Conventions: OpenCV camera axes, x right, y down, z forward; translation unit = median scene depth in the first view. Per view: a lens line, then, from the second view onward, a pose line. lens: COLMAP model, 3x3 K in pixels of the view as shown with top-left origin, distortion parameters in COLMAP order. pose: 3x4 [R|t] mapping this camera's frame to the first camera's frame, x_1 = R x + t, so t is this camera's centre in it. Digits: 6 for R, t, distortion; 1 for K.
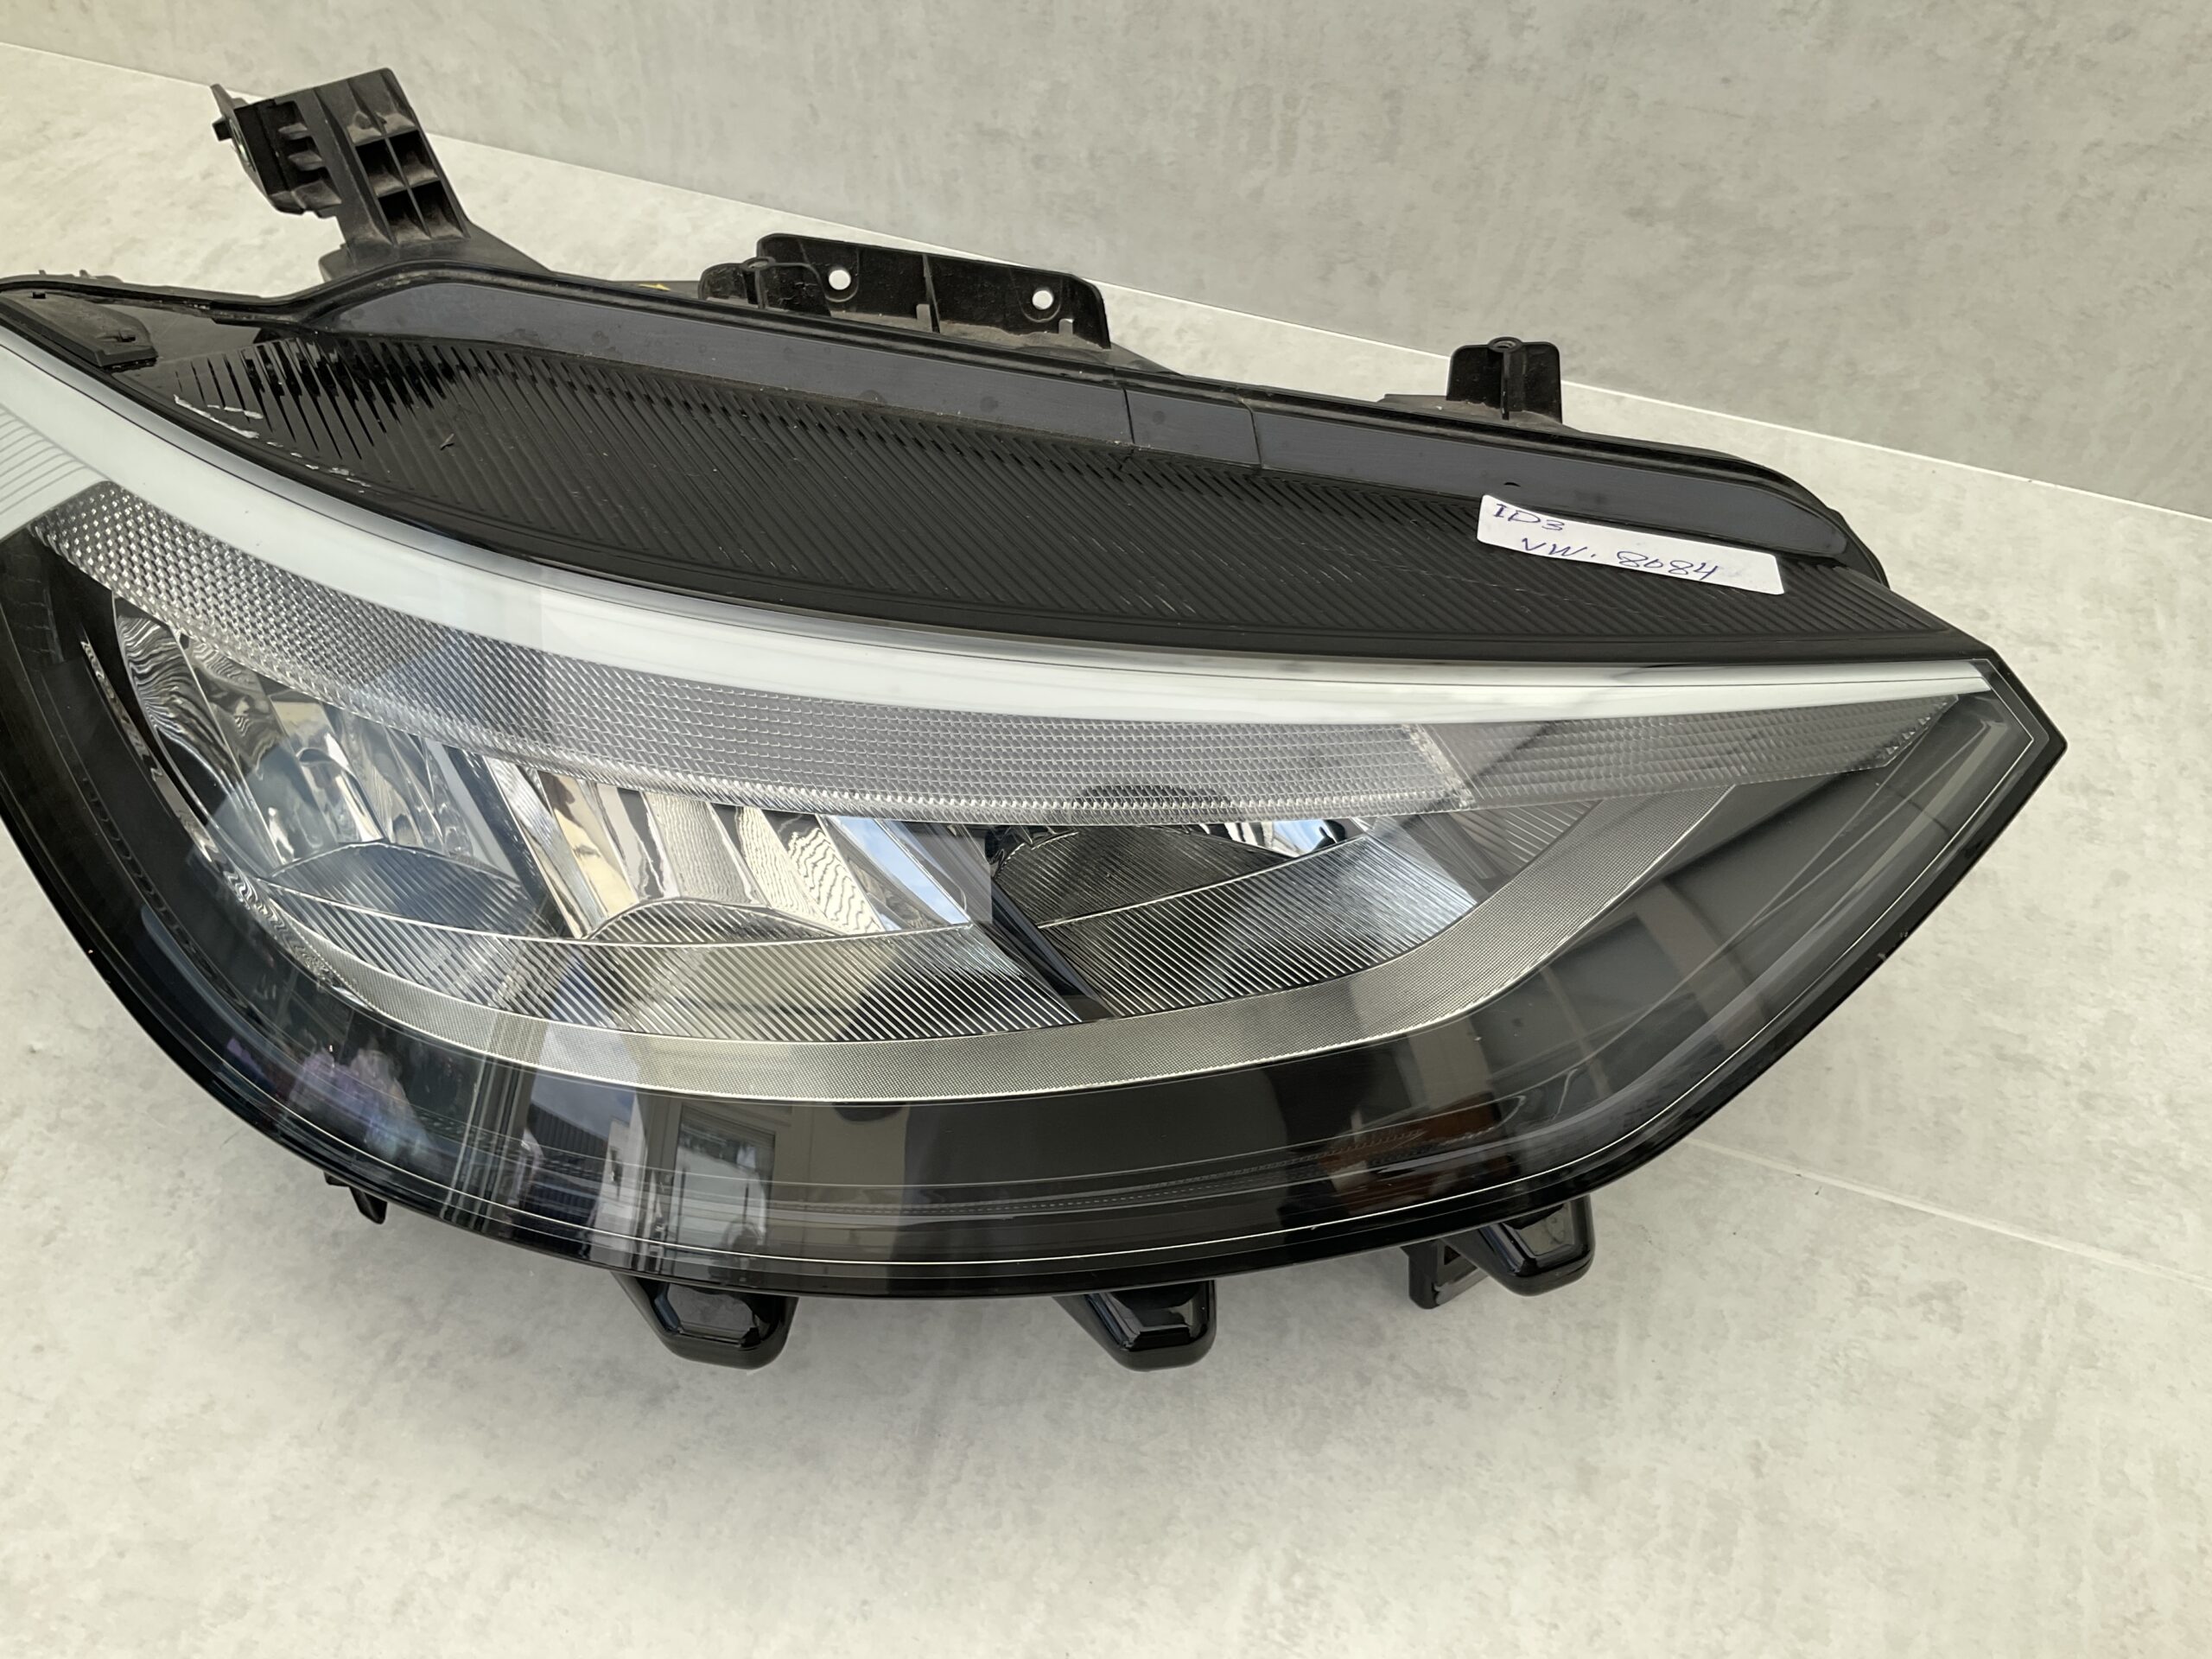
lens RADIAL K [[1863.1, 0, 1106.0], [0, 1863.1, 829.5], [0, 0, 1]] dist [0.034813, -0.095537]
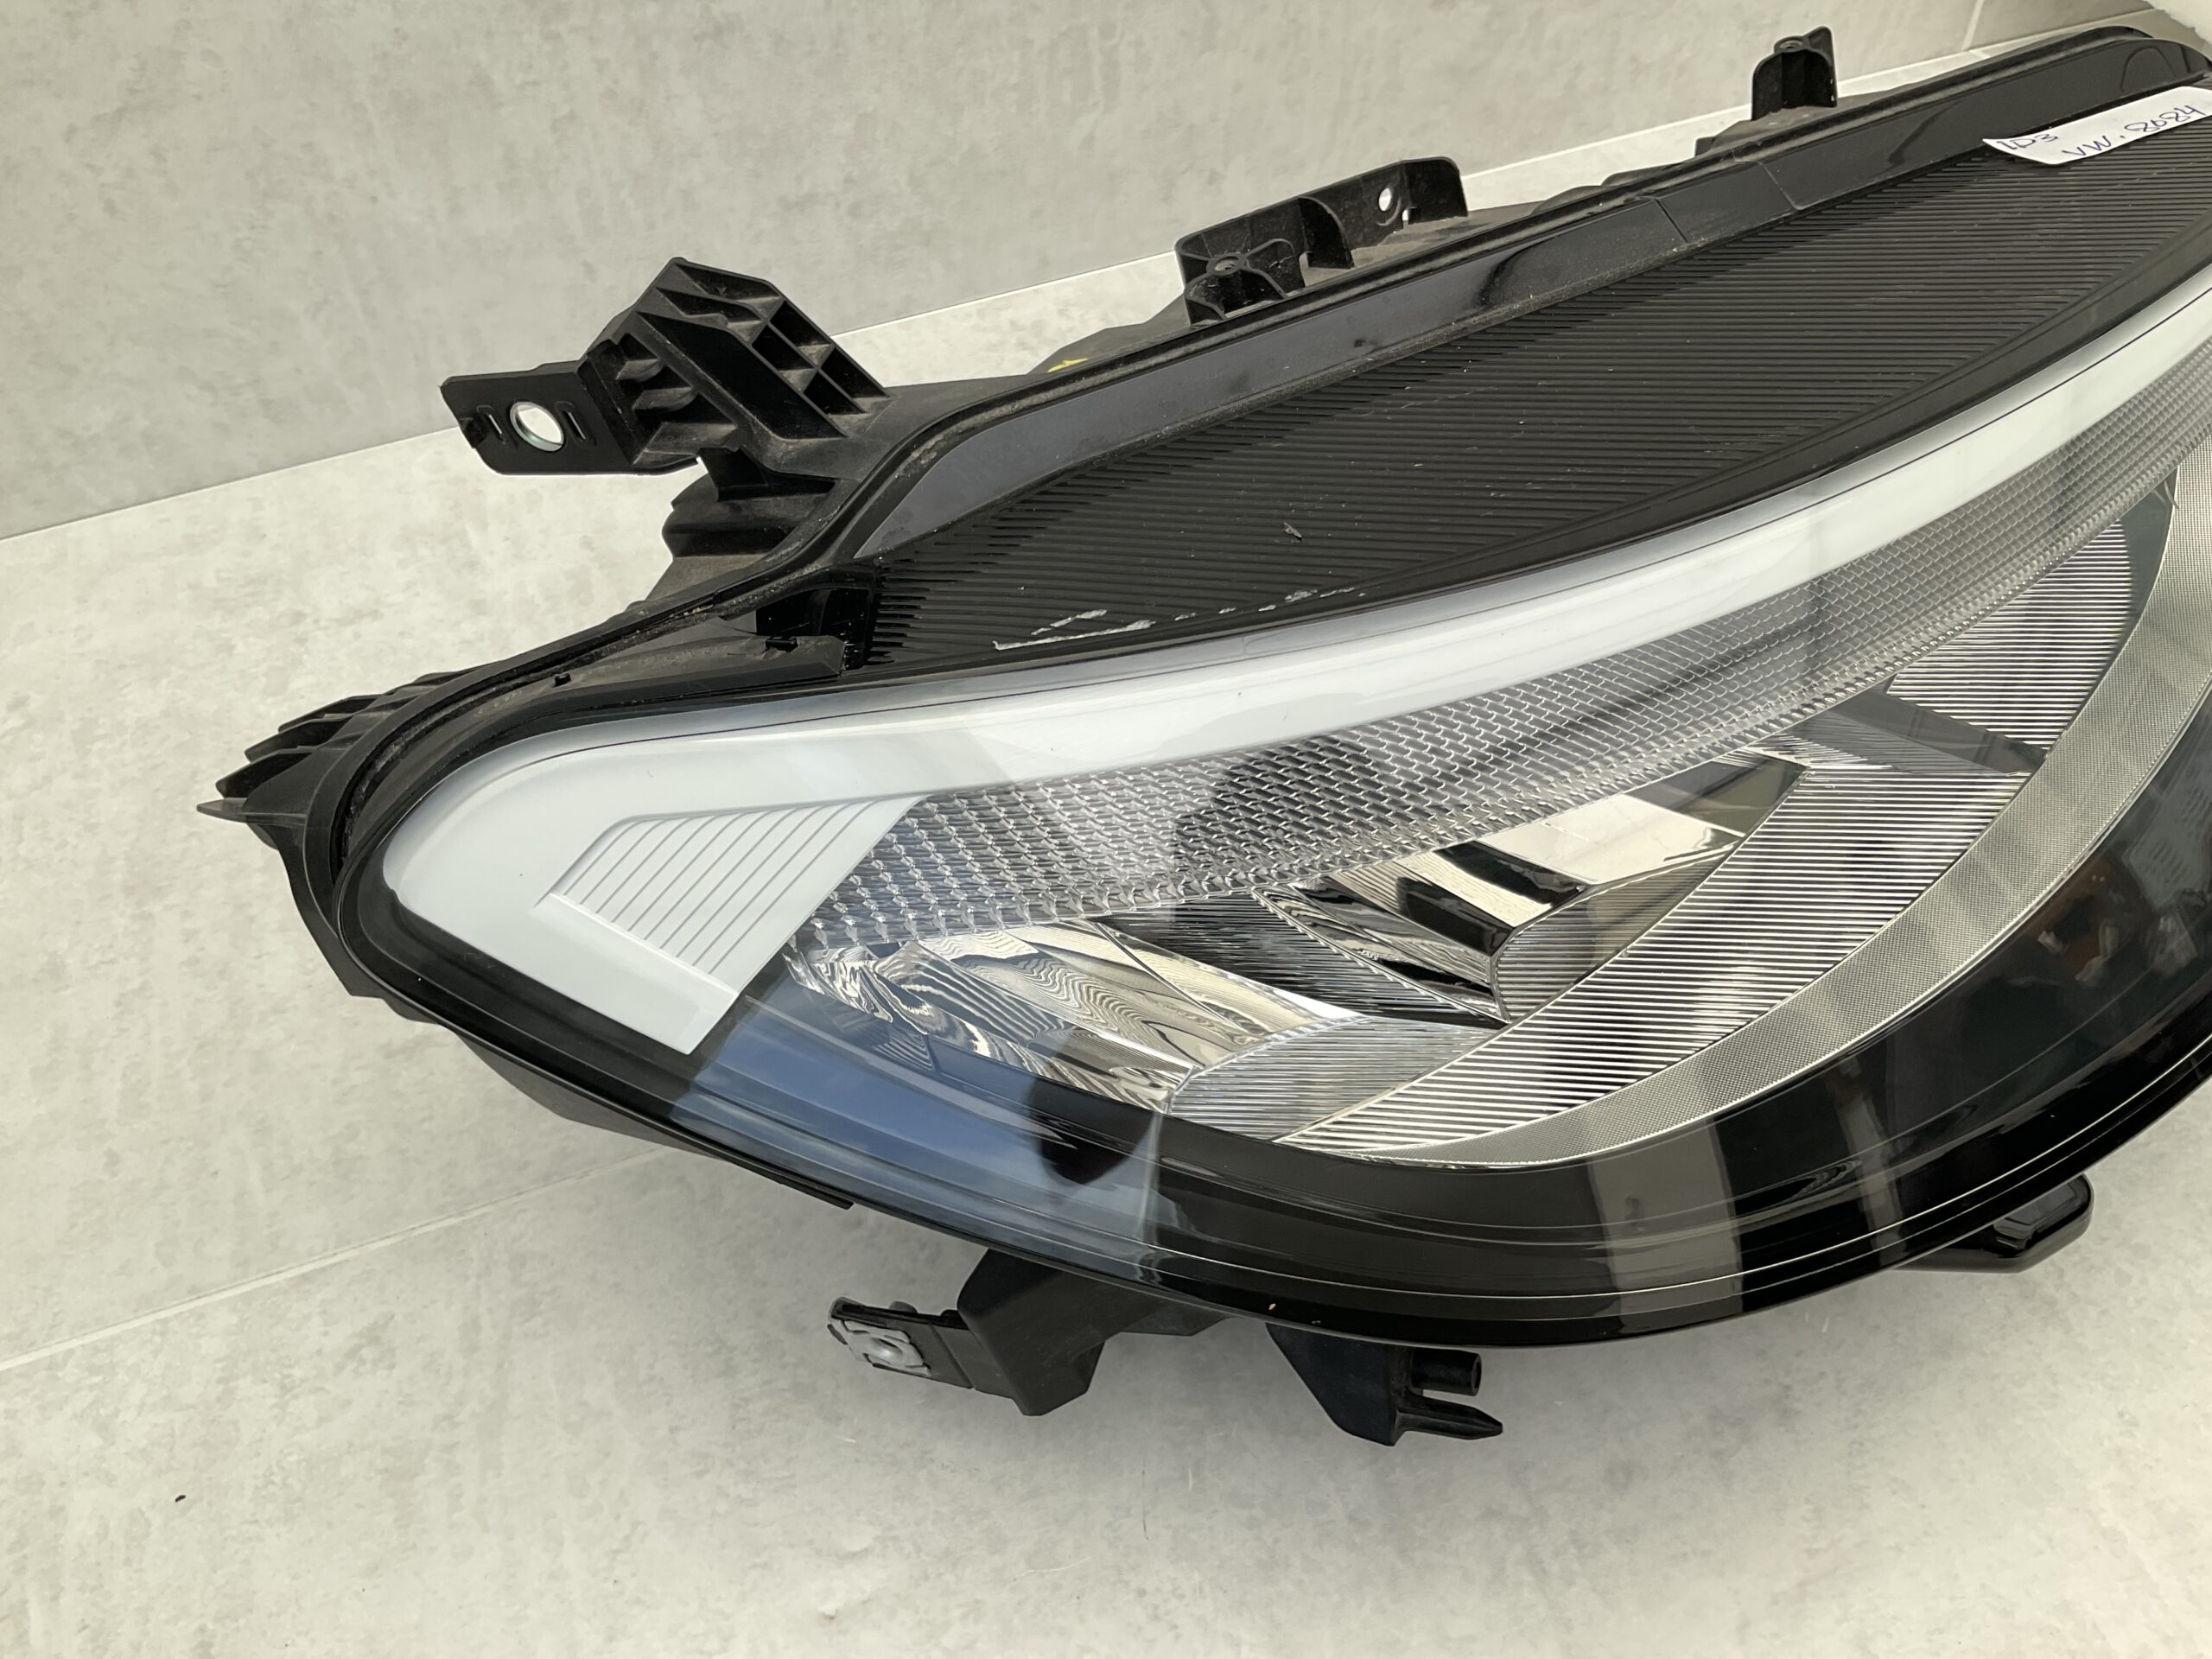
lens RADIAL K [[1863.0, 0, 1106.0], [0, 1863.0, 829.5], [0, 0, 1]] dist [0.047574, -0.129849]
pose [[0.779115, -0.514208, 0.358567, -0.520841], [0.523281, 0.848427, 0.079684, -0.136213], [-0.345192, 0.125548, 0.930097, 0.183339]]
